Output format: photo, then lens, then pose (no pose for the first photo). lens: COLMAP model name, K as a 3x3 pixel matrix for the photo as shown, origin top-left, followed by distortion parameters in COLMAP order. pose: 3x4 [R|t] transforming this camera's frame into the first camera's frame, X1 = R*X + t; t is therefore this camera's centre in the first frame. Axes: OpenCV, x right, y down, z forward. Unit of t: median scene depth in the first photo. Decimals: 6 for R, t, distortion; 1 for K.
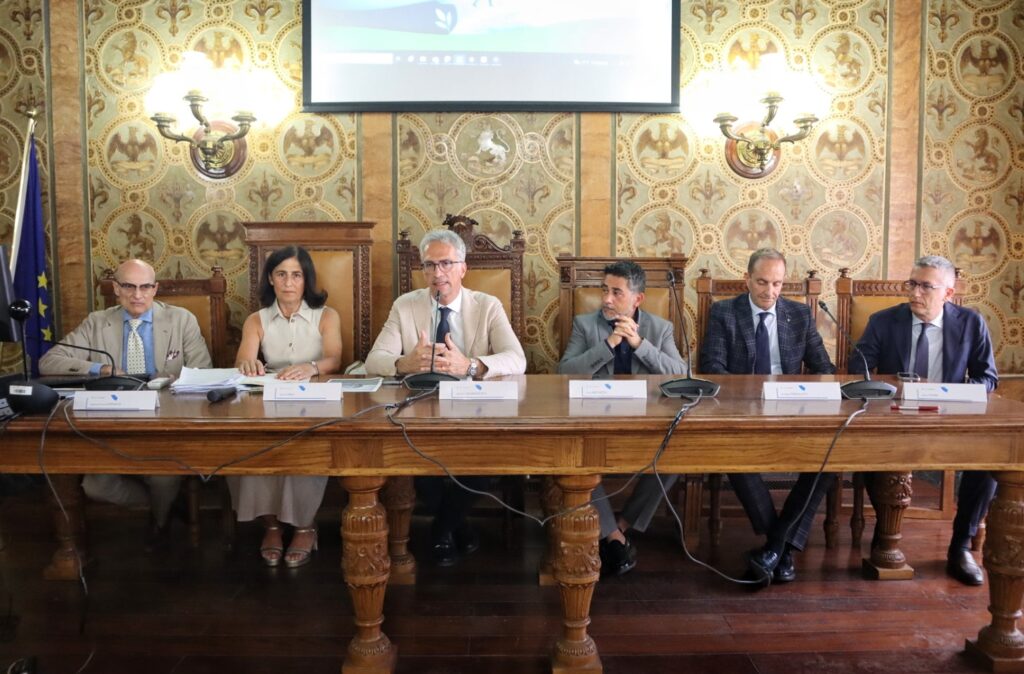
lens RADIAL K [[771.5, 0, 505.9], [0, 771.5, 334.4], [0, 0, 1]] dist [-0.125534, 0.079267]
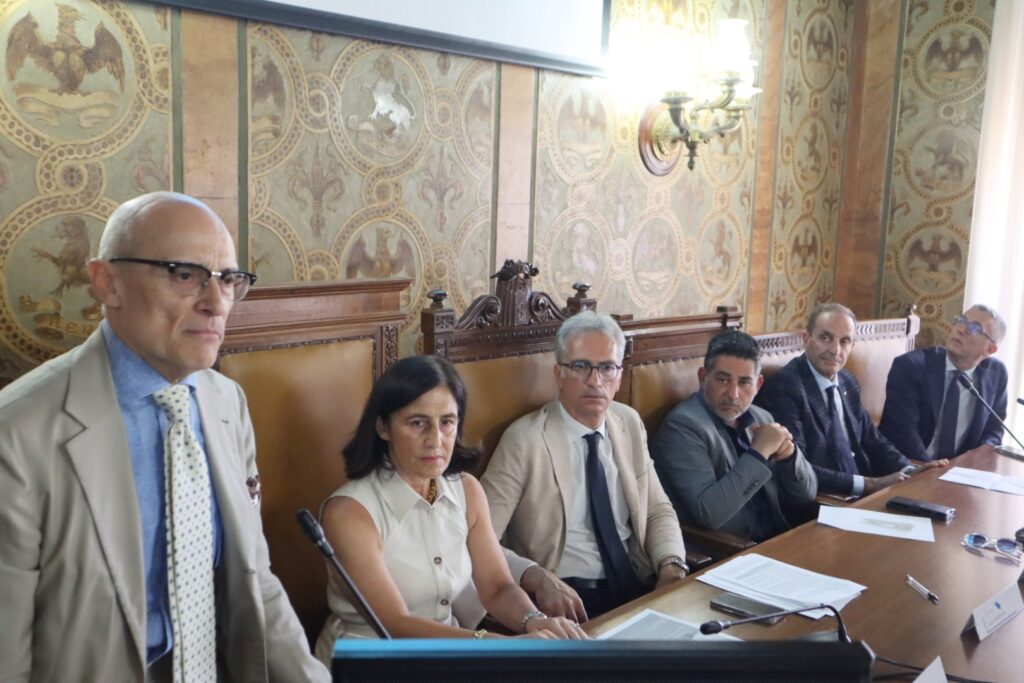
lens RADIAL K [[1063.7, 0, 530.0], [0, 1063.7, 343.0], [0, 0, 1]] dist [0.007899, 0.000000]
pose [[0.668095, -0.084093, 0.739308, -0.544250], [0.028360, 0.995749, 0.087634, -0.139057], [-0.743535, -0.037581, 0.667640, 0.398773]]
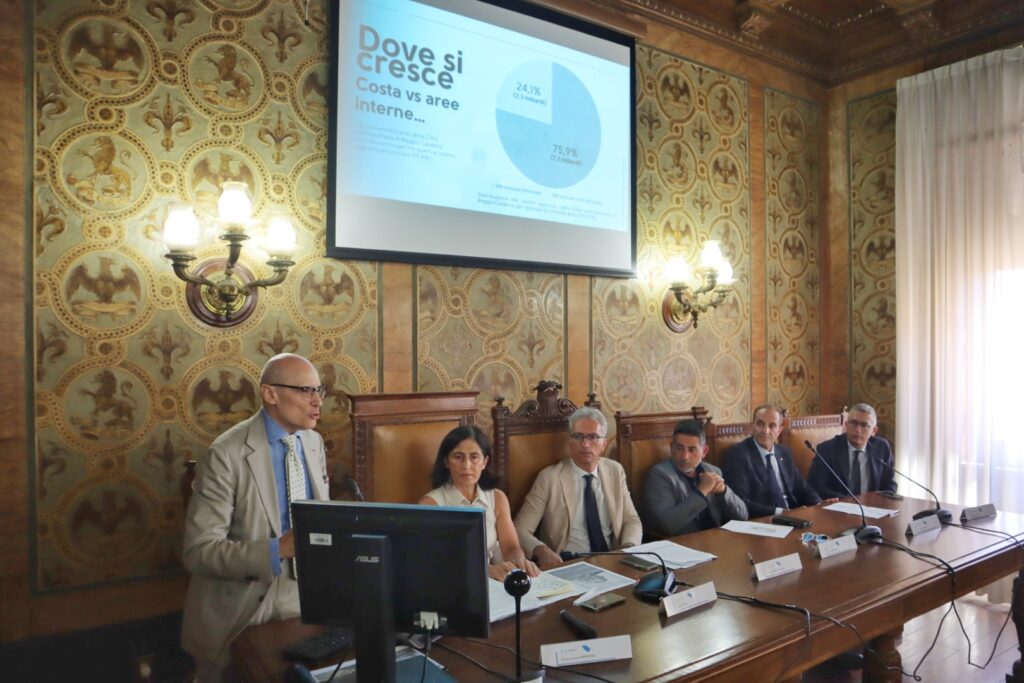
lens RADIAL K [[714.8, 0, 527.2], [0, 714.8, 346.7], [0, 0, 1]] dist [-0.123832, 0.070778]
pose [[0.832310, -0.002679, 0.554304, -0.529506], [0.050690, 0.996166, -0.071298, -0.113146], [-0.551988, 0.087440, 0.829255, 0.177010]]
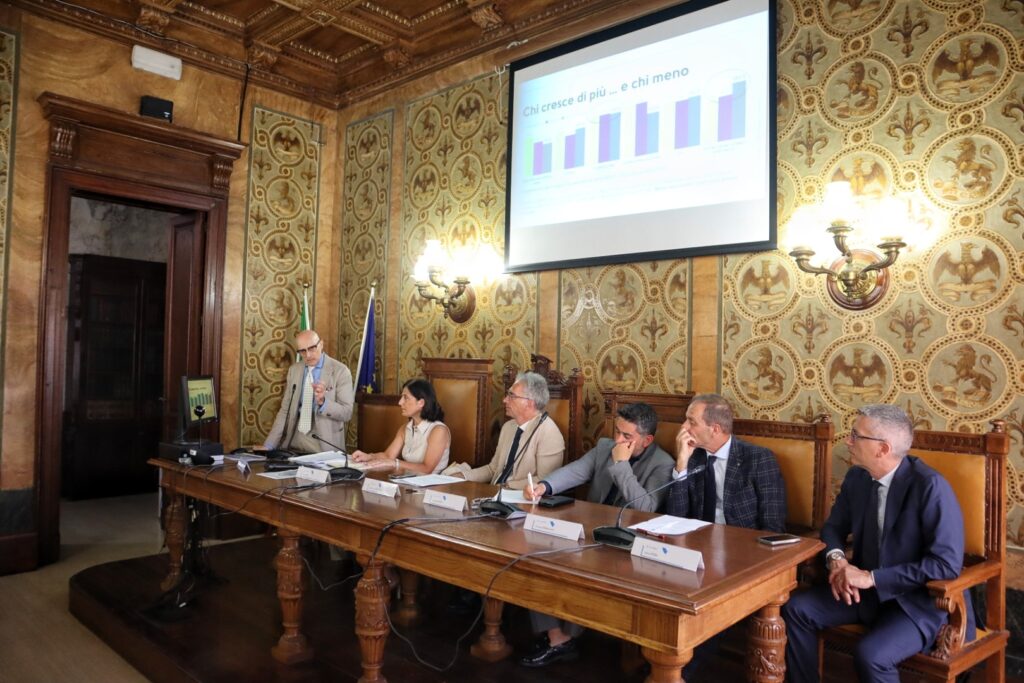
lens RADIAL K [[714.8, 0, 516.3], [0, 714.8, 348.3], [0, 0, 1]] dist [-0.123832, 0.070778]
pose [[0.736831, -0.000318, -0.676077, 0.600471], [-0.082841, 0.992422, -0.090753, -0.046979], [0.670982, 0.122877, 0.731221, 0.099636]]
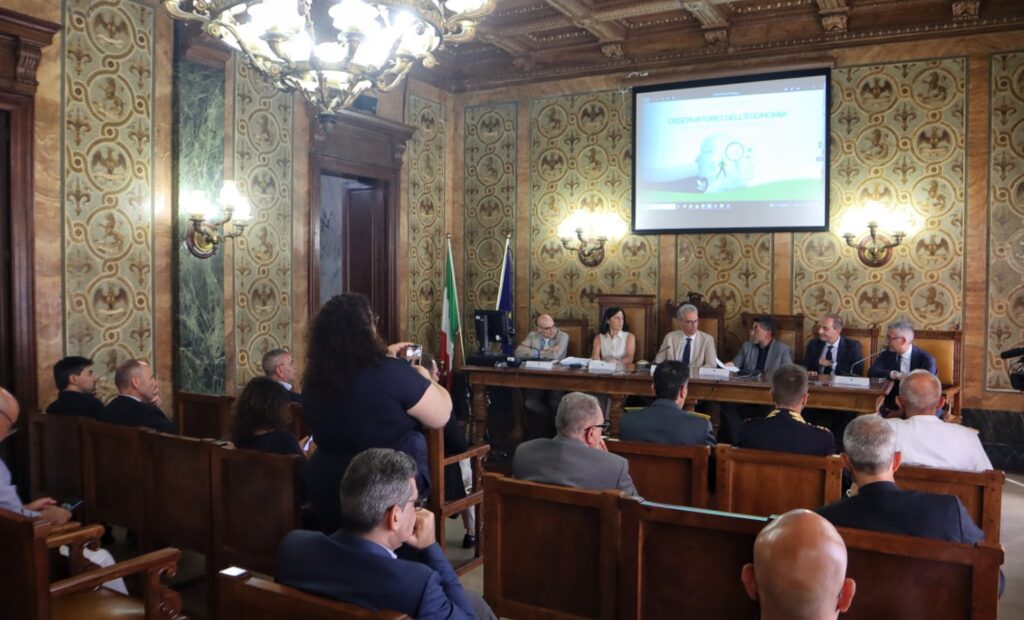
lens RADIAL K [[808.2, 0, 510.4], [0, 808.2, 305.3], [0, 0, 1]] dist [-0.123832, 0.062188]
pose [[0.867643, 0.021212, -0.496736, 0.503011], [-0.050396, 0.997696, -0.045420, 0.003708], [0.494628, 0.064442, 0.866713, -0.962737]]
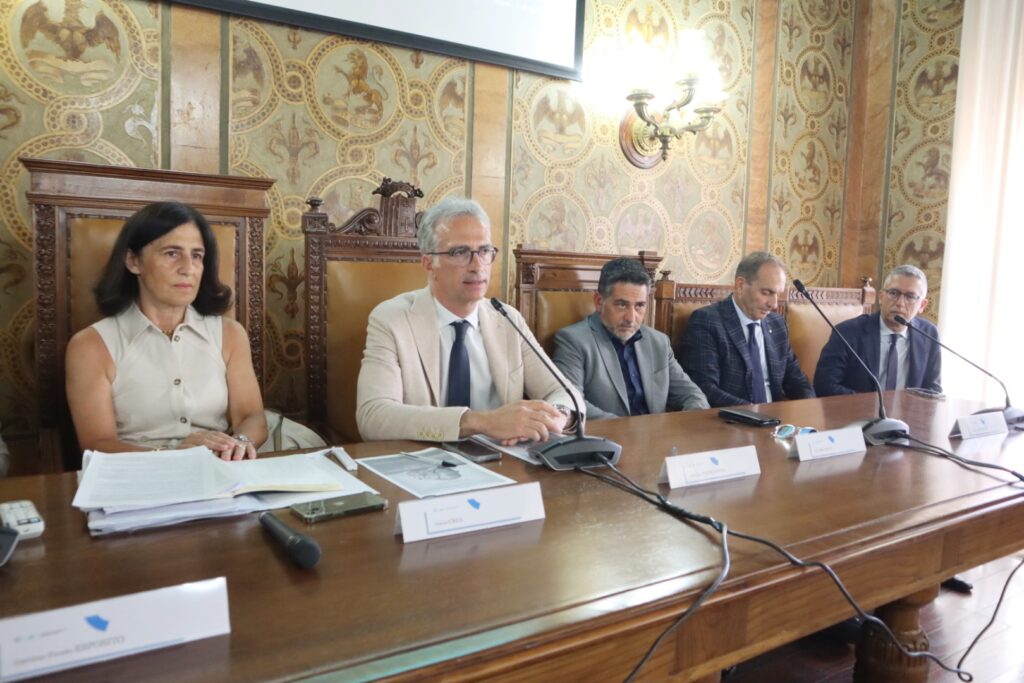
lens RADIAL K [[764.3, 0, 527.7], [0, 764.3, 351.3], [0, 0, 1]] dist [-0.104447, 0.073532]
pose [[0.839150, -0.030027, 0.543070, -0.281436], [0.013058, 0.999299, 0.035075, -0.023853], [-0.543743, -0.022342, 0.838954, 0.323411]]
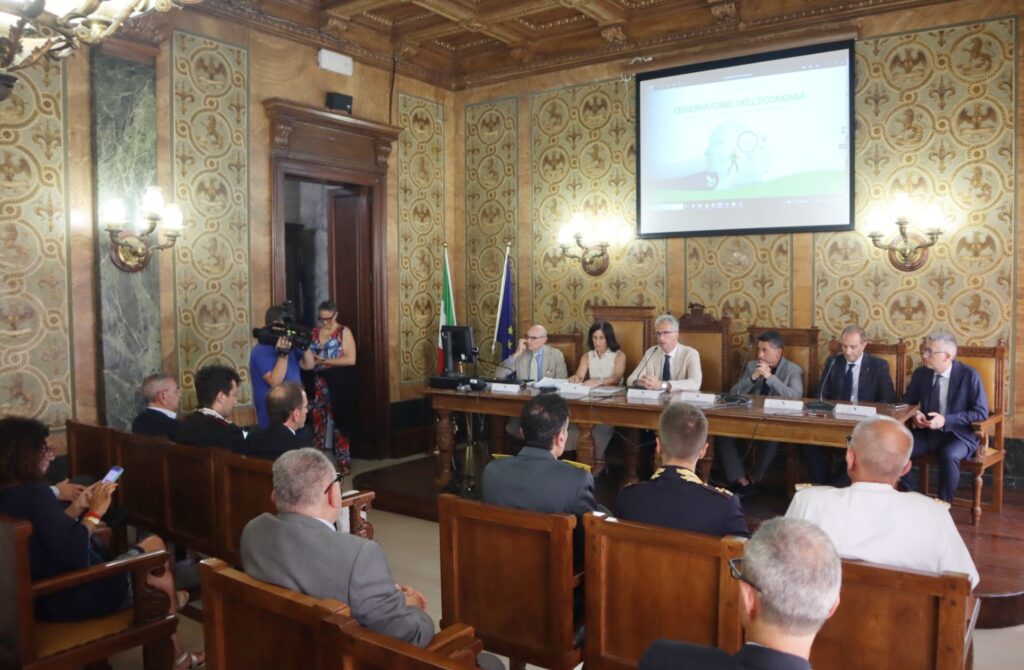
lens RADIAL K [[784.0, 0, 547.9], [0, 784.0, 328.4], [0, 0, 1]] dist [-0.132629, 0.076261]
pose [[0.823643, 0.020868, -0.566724, 0.594876], [-0.044498, 0.998620, -0.027900, -0.023916], [0.565360, 0.048198, 0.823435, -0.606157]]
